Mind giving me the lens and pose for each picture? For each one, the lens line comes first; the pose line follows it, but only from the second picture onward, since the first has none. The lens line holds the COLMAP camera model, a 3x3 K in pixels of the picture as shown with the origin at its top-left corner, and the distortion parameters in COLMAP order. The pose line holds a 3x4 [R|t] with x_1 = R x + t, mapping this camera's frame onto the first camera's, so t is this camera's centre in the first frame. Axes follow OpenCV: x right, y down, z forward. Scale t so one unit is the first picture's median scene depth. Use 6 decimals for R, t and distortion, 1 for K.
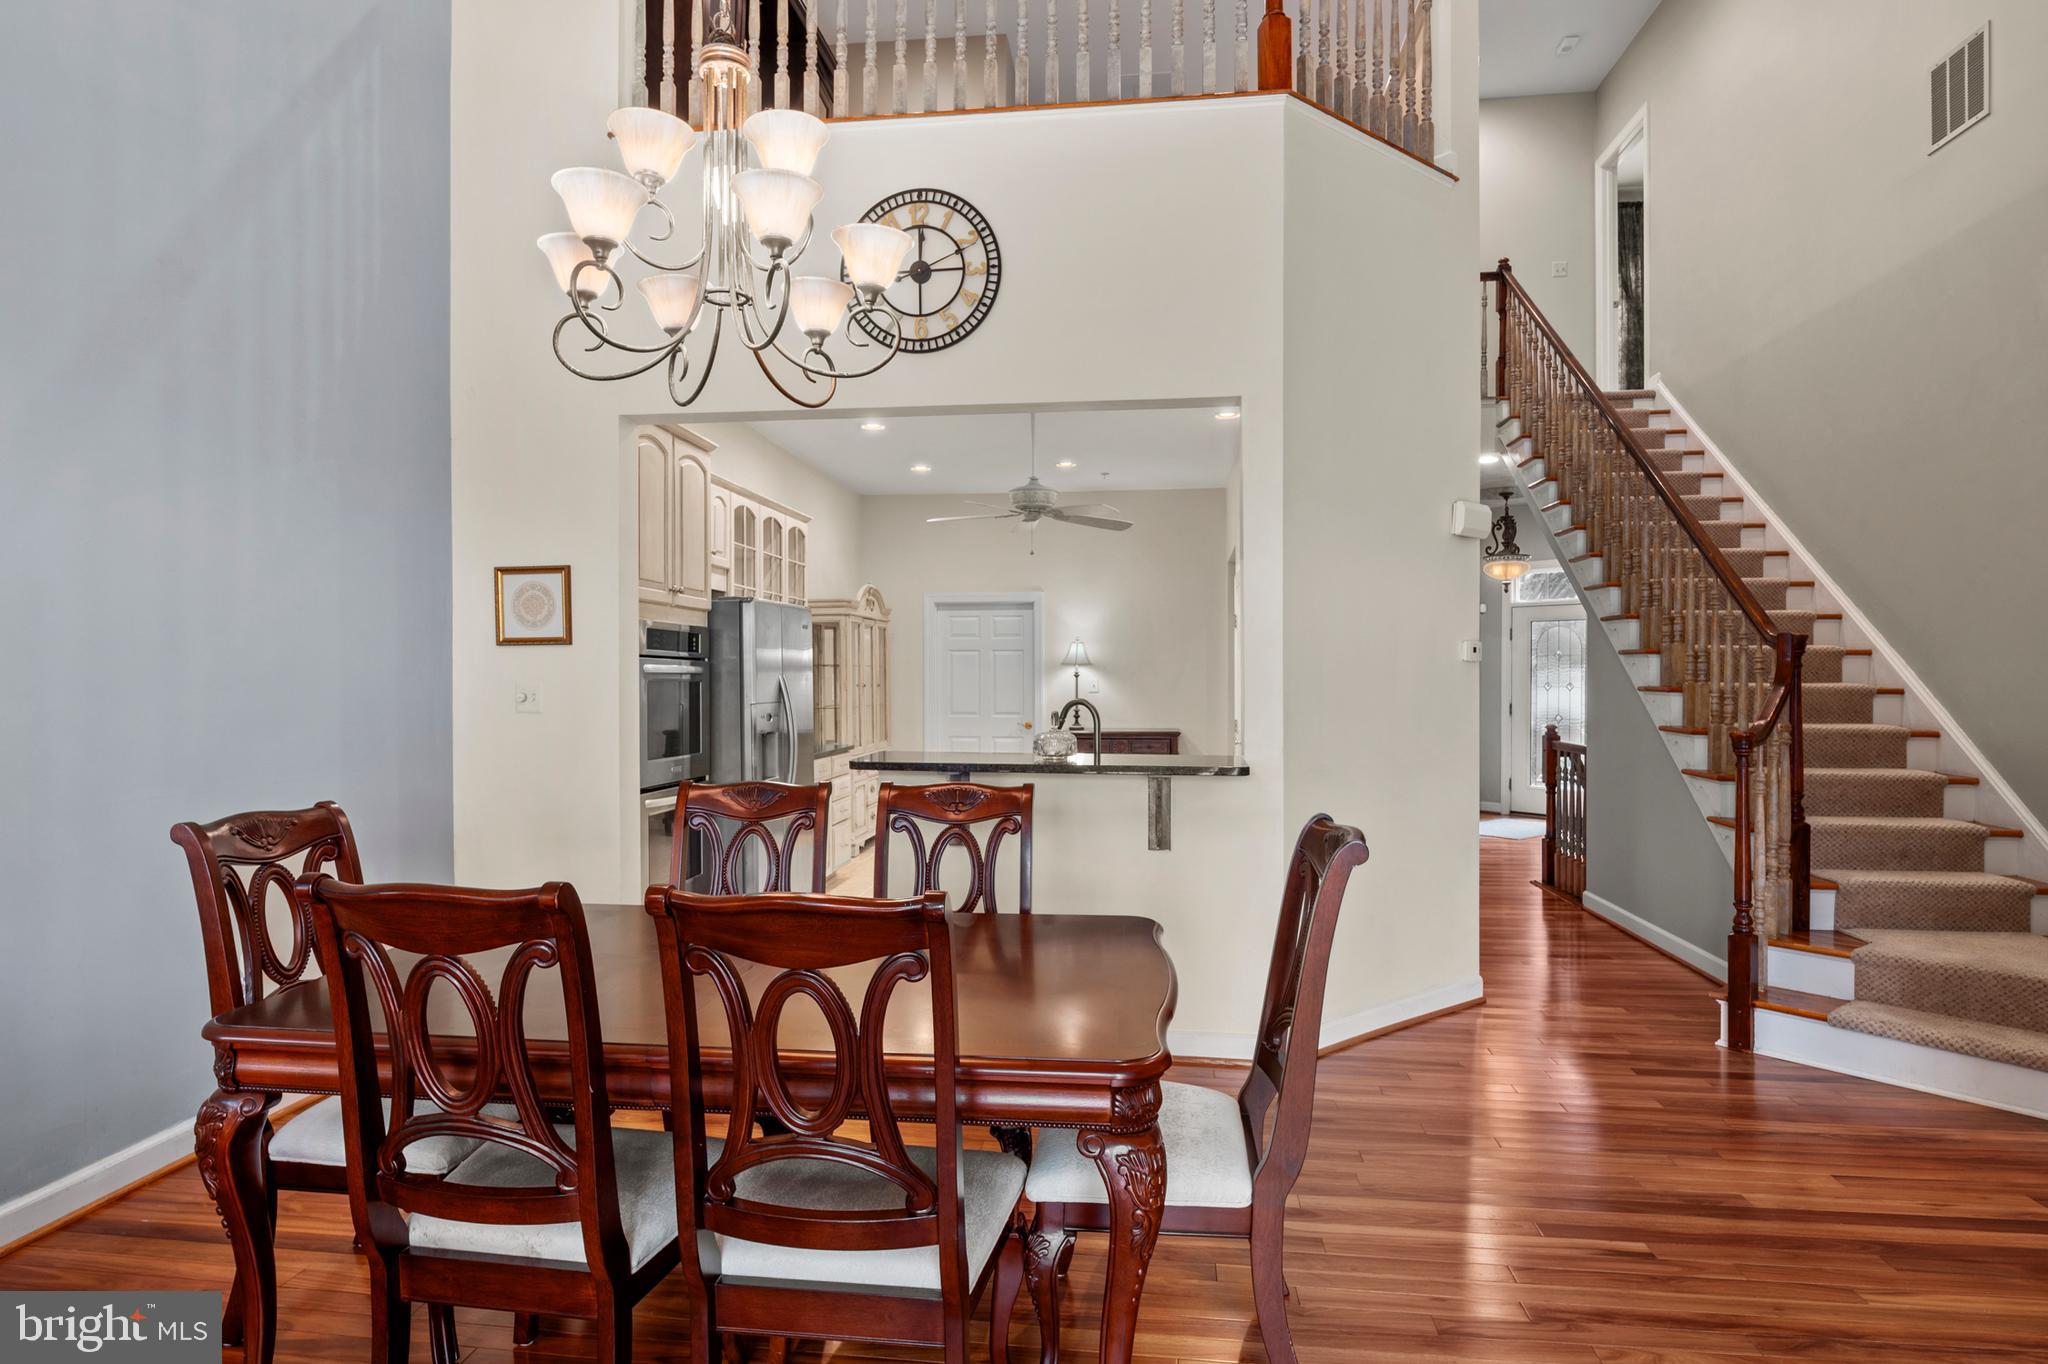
lens RADIAL K [[1125.1, 0, 1024.0], [0, 1125.1, 682.0], [0, 0, 1]] dist [-0.005731, -0.001636]
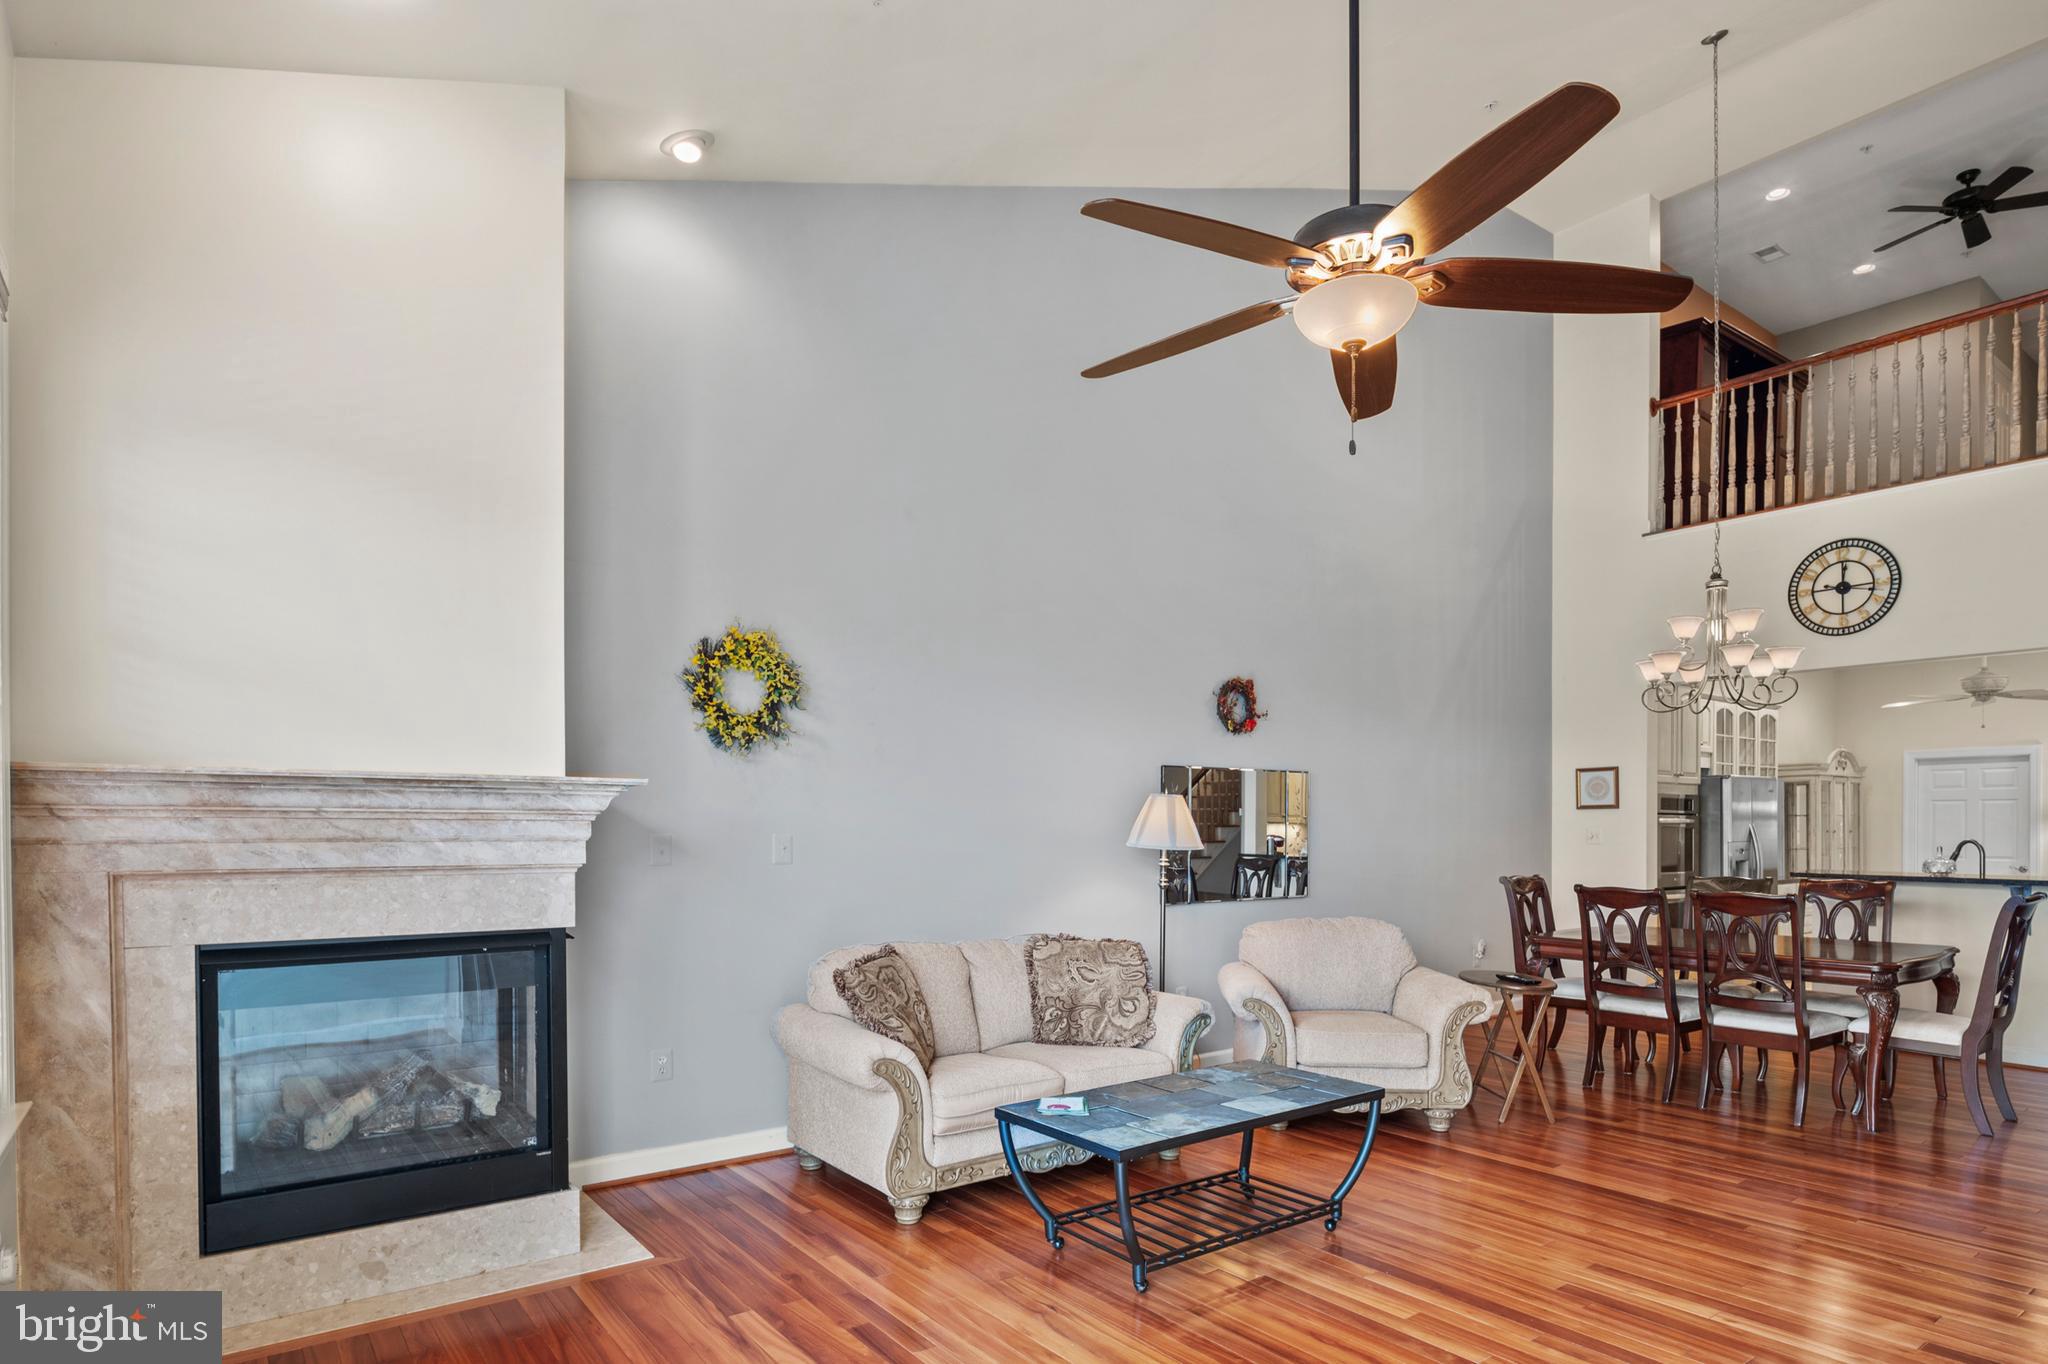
lens RADIAL K [[1118.6, 0, 1025.1], [0, 1118.6, 840.3], [0, 0, 1]] dist [-0.003449, -0.001877]
pose [[0.695760, 0.007249, -0.718238, 0.247087], [-0.000200, 0.999951, 0.009898, 0.001657], [0.718274, -0.006743, 0.695727, -1.007605]]
